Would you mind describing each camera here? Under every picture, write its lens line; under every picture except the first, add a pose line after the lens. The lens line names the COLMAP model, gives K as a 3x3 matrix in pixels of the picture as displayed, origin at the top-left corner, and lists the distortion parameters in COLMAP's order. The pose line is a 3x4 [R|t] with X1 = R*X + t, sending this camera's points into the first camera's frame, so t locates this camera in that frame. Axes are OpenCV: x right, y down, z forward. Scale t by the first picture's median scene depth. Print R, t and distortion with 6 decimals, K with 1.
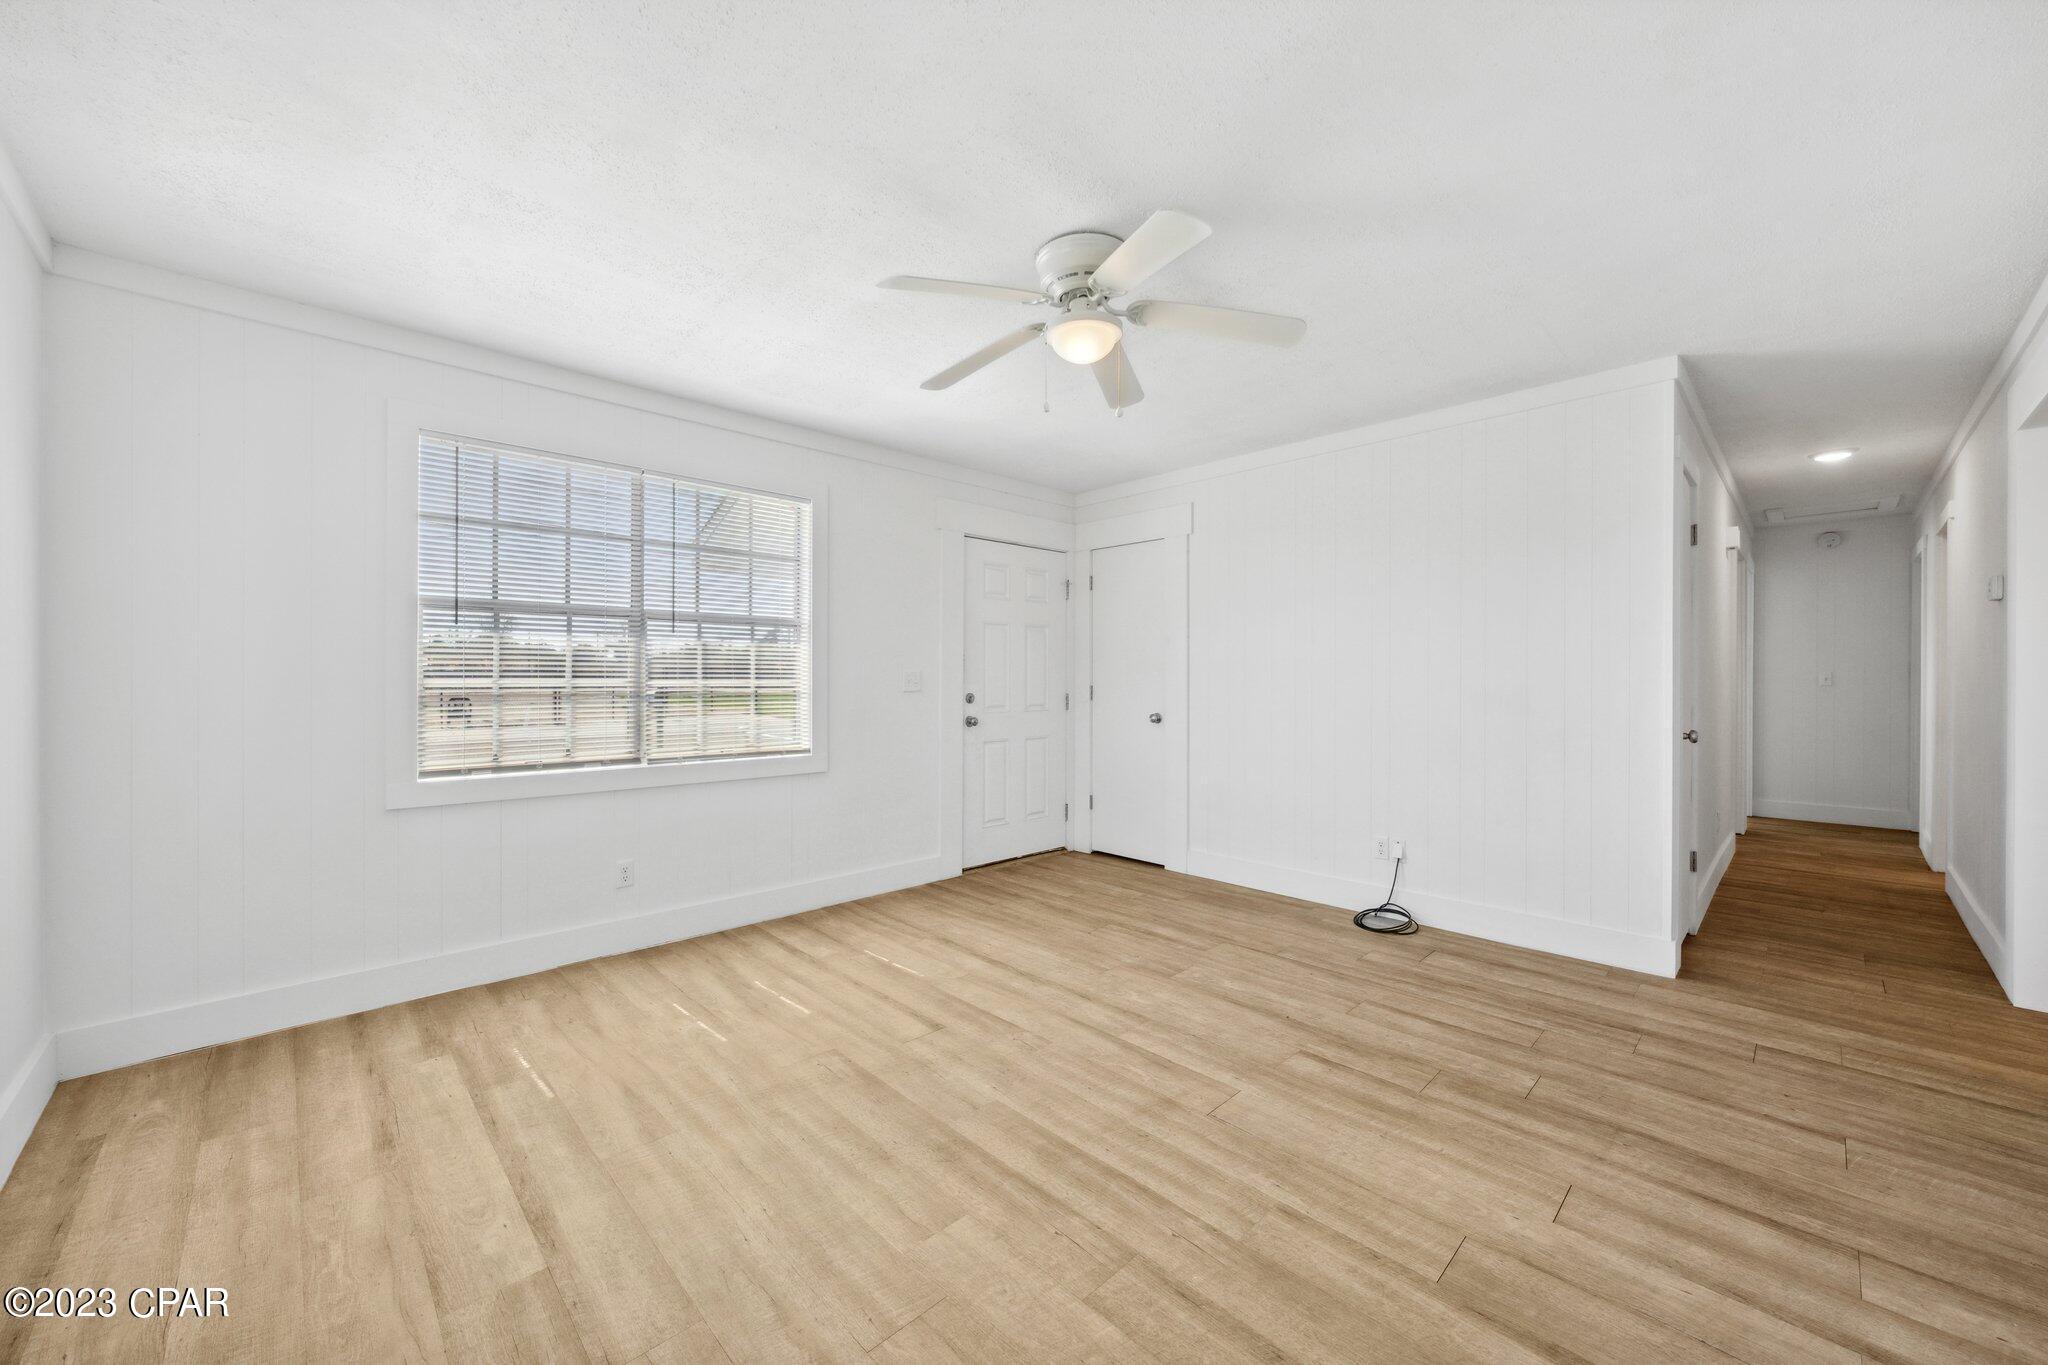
lens RADIAL K [[786.4, 0, 1007.0], [0, 786.4, 672.1], [0, 0, 1]] dist [-0.007781, 0.001387]
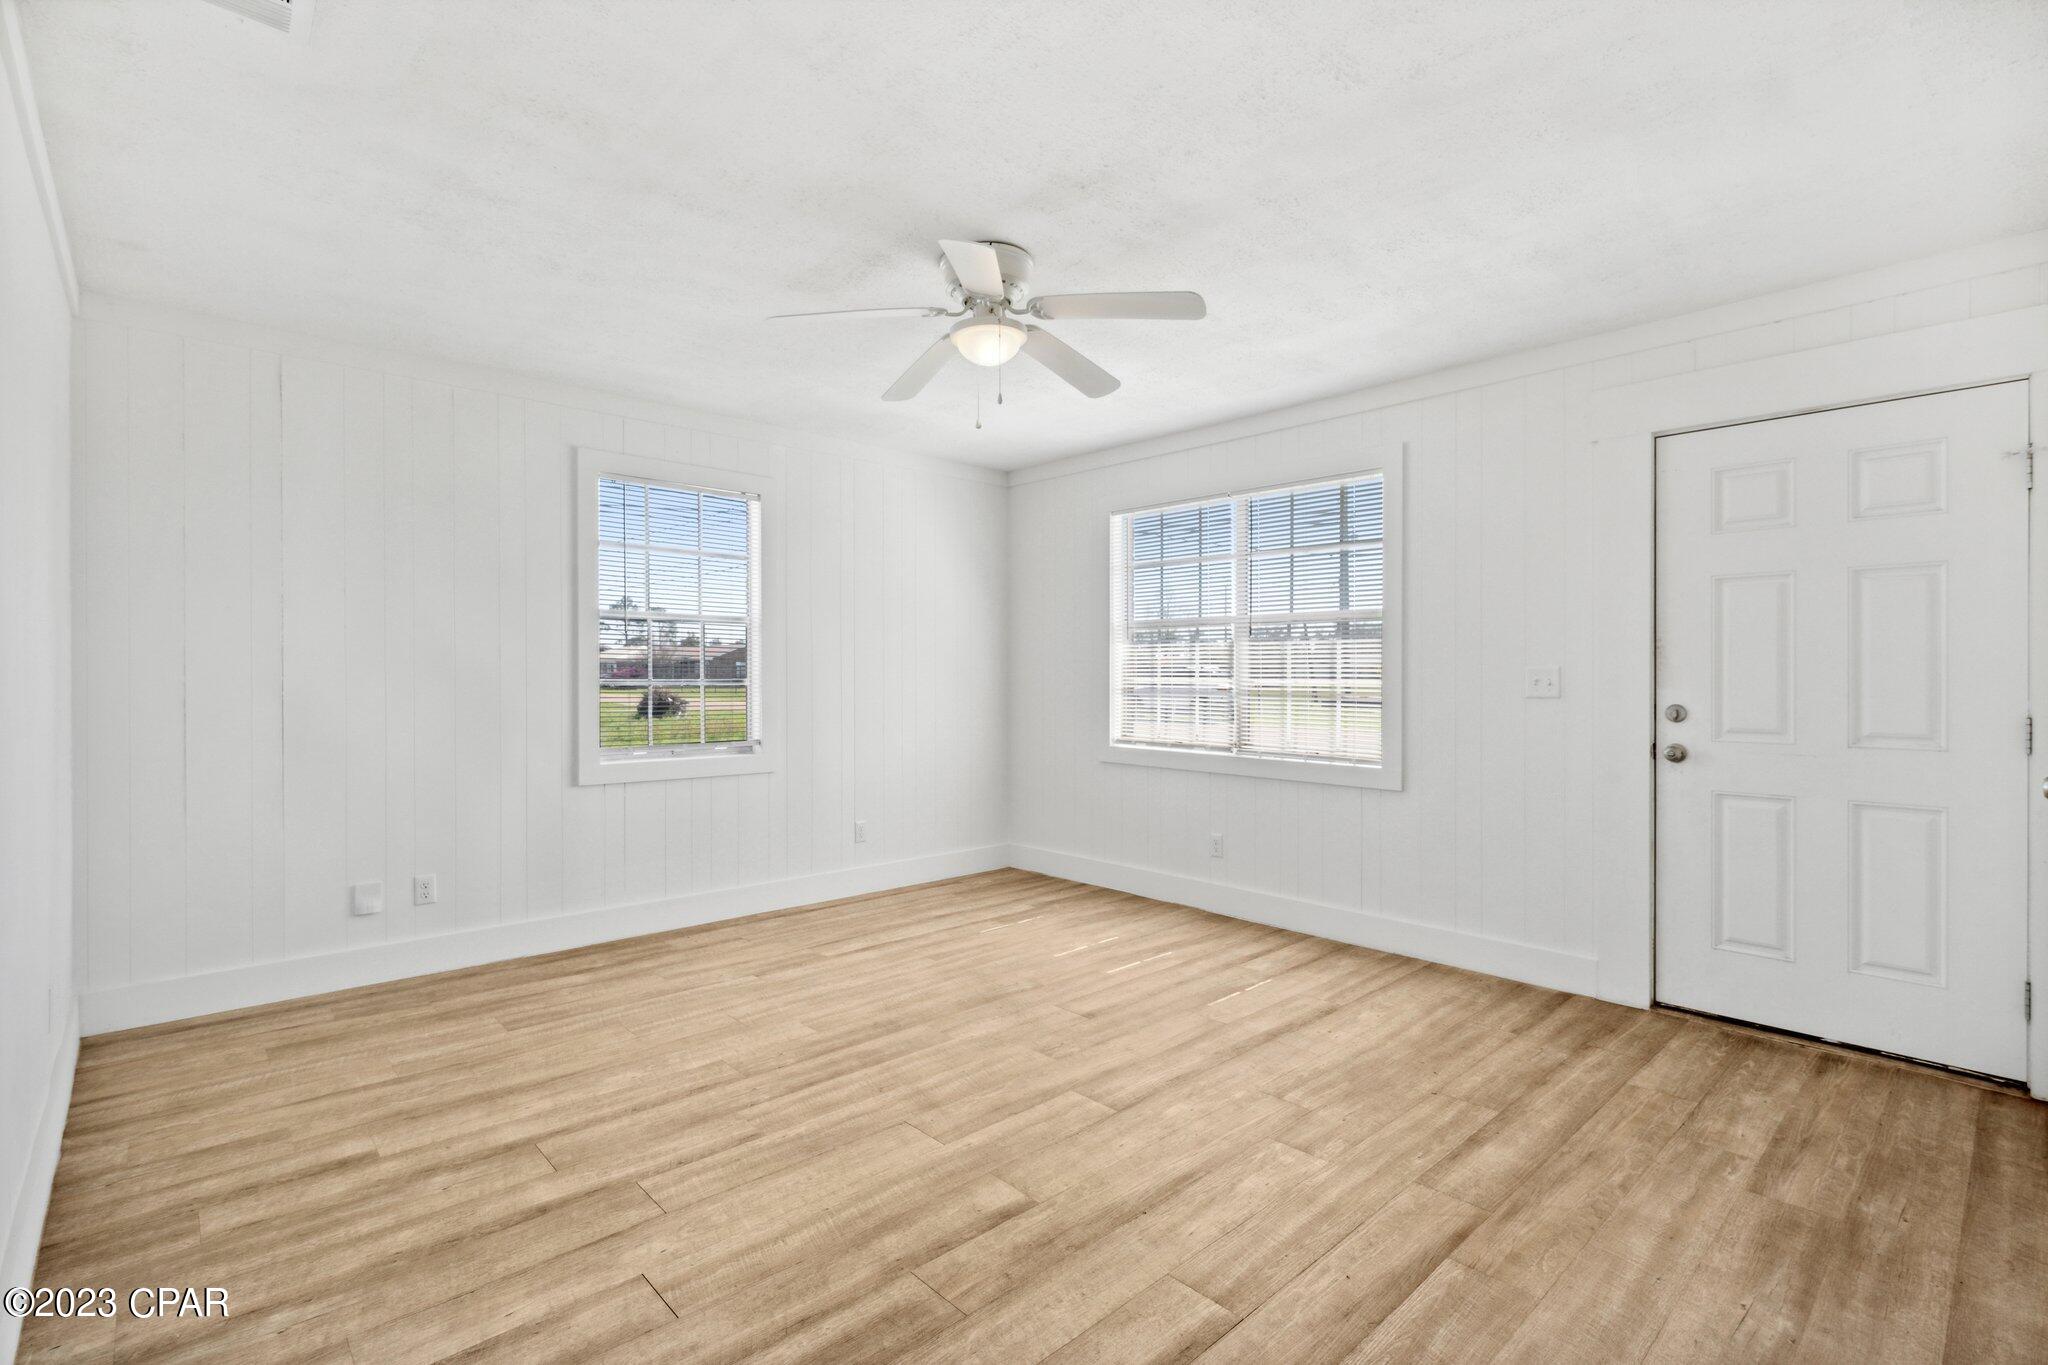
lens RADIAL K [[934.7, 0, 1022.7], [0, 934.7, 674.4], [0, 0, 1]] dist [0.000932, 0.000198]
pose [[-0.017968, -0.000504, -0.999838, 1.156930], [0.005346, 0.999986, -0.000601, 0.004920], [0.999824, -0.005356, -0.017965, 0.952236]]
